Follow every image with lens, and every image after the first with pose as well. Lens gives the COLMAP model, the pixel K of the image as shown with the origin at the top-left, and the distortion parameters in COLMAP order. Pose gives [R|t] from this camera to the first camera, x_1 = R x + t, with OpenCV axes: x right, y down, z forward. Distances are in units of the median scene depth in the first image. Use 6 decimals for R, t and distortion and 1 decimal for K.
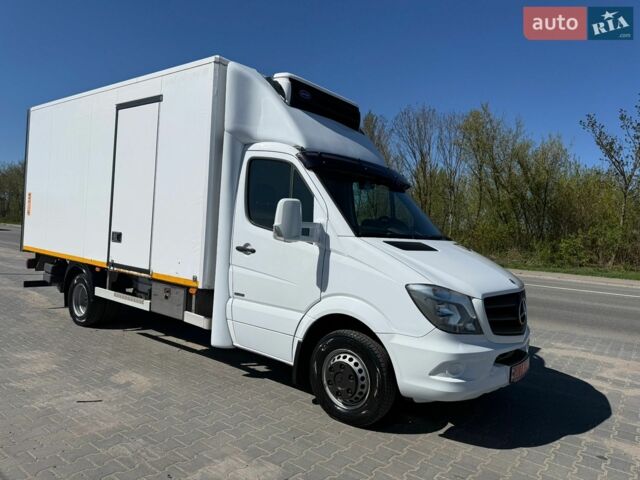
lens RADIAL K [[445.5, 0, 317.2], [0, 445.5, 238.8], [0, 0, 1]] dist [0.050938, -0.055767]
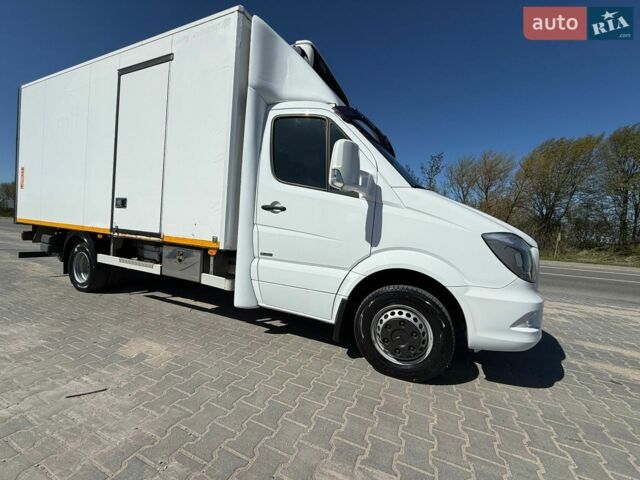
lens RADIAL K [[252.6, 0, 318.8], [0, 252.6, 240.0], [0, 0, 1]] dist [-0.003466, 0.001708]
pose [[0.968368, -0.003807, 0.249496, -0.194166], [-0.003960, 0.999523, 0.030623, 0.073496], [-0.249493, -0.030643, 0.967892, 0.416795]]
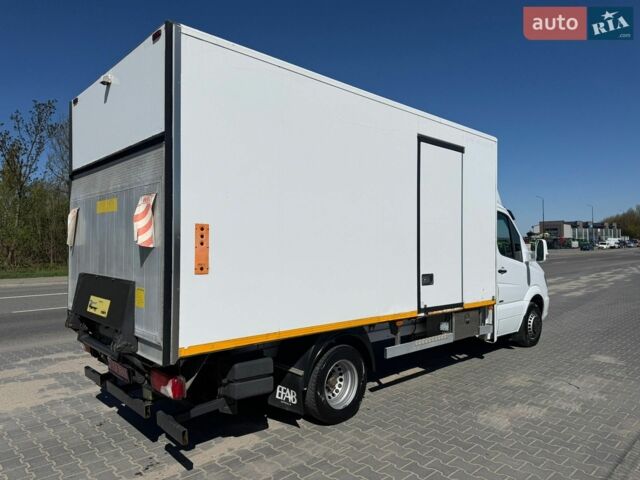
lens RADIAL K [[445.5, 0, 317.9], [0, 445.5, 239.8], [0, 0, 1]] dist [0.050938, -0.055767]
pose [[0.157544, -0.049180, 0.986287, -1.701115], [0.029751, 0.998542, 0.045038, -0.164457], [-0.987064, 0.022247, 0.158778, 1.313353]]
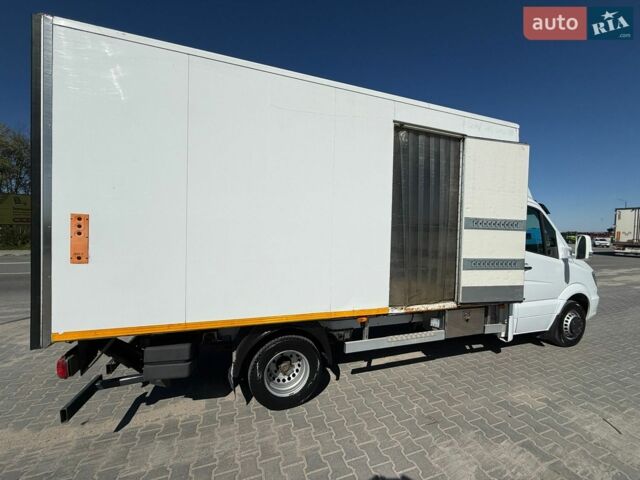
lens RADIAL K [[252.6, 0, 320.4], [0, 252.6, 237.2], [0, 0, 1]] dist [-0.003466, 0.001708]
pose [[0.546109, -0.065434, 0.835154, -1.158108], [0.029805, 0.997831, 0.058691, -0.137988], [-0.837184, -0.007160, 0.546875, 1.057910]]
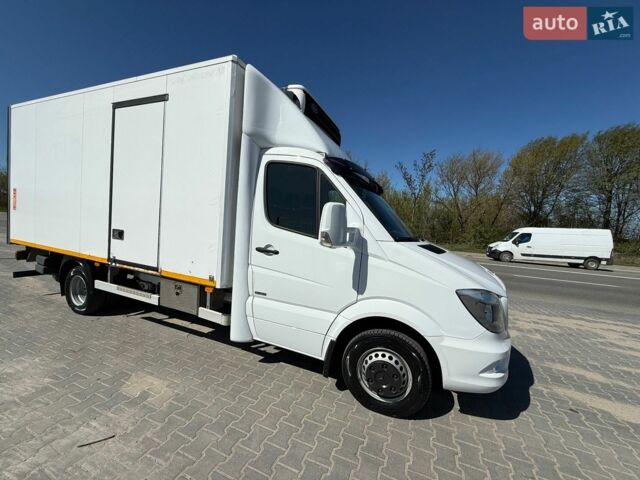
lens RADIAL K [[252.6, 0, 318.5], [0, 252.6, 239.7], [0, 0, 1]] dist [-0.003466, 0.001708]
pose [[0.961591, -0.009598, 0.274317, -0.197641], [-0.006168, 0.998380, 0.056555, -0.033357], [-0.274415, -0.056075, 0.959975, 0.385448]]
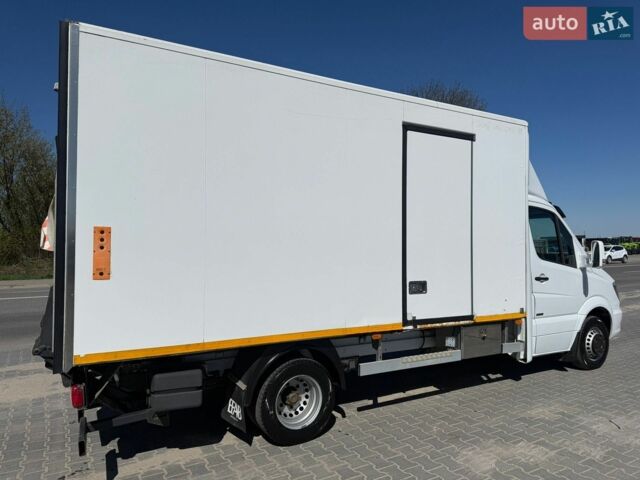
lens RADIAL K [[445.5, 0, 322.3], [0, 445.5, 237.2], [0, 0, 1]] dist [0.050938, -0.055767]
pose [[0.378999, -0.042330, 0.924428, -1.534832], [0.041712, 0.998719, 0.028631, -0.153097], [-0.924456, 0.027709, 0.380279, 1.037330]]
